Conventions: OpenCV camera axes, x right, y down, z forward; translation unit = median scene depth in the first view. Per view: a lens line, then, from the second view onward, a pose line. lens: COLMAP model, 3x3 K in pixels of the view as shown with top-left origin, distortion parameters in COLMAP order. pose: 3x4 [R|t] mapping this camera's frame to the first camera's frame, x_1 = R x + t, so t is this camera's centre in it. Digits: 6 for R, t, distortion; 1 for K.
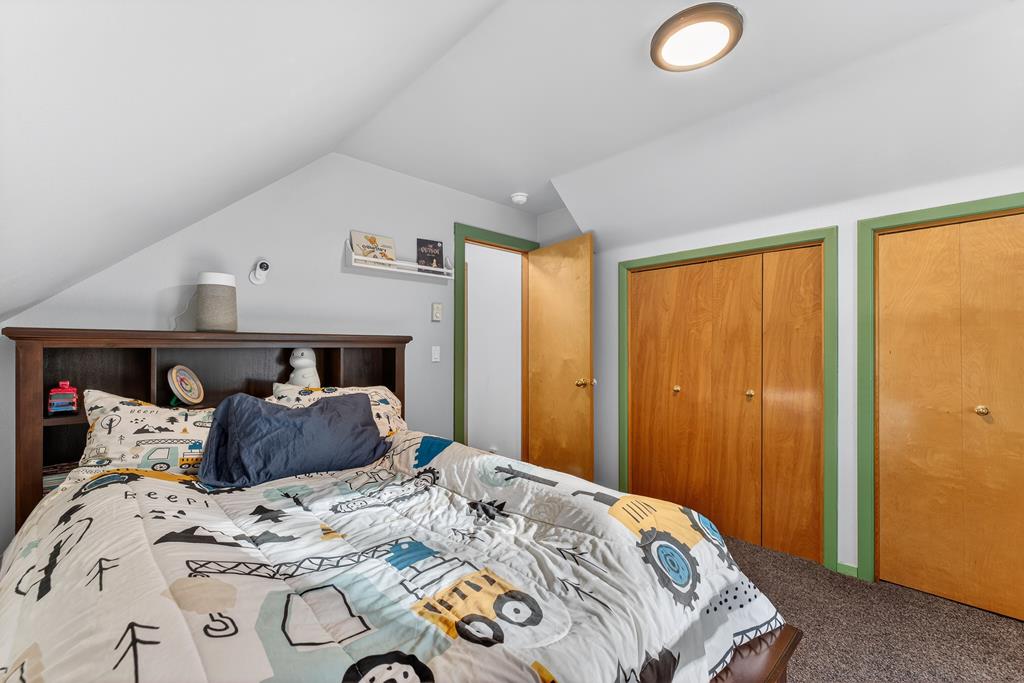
lens RADIAL K [[429.0, 0, 512.0], [0, 429.0, 341.5], [0, 0, 1]] dist [-0.000714, -0.000011]
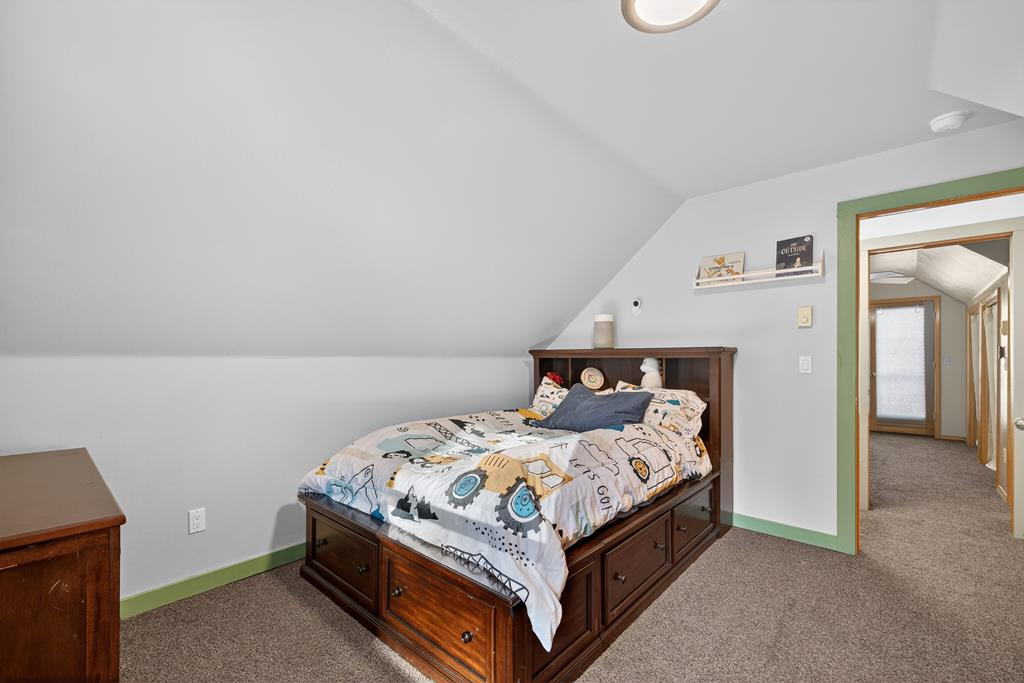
lens RADIAL K [[432.8, 0, 510.0], [0, 432.8, 339.3], [0, 0, 1]] dist [0.000872, -0.000045]
pose [[0.066802, -0.048774, -0.996573, 0.738250], [0.013655, 0.998756, -0.047965, 0.012396], [0.997673, -0.010404, 0.067385, 0.378886]]
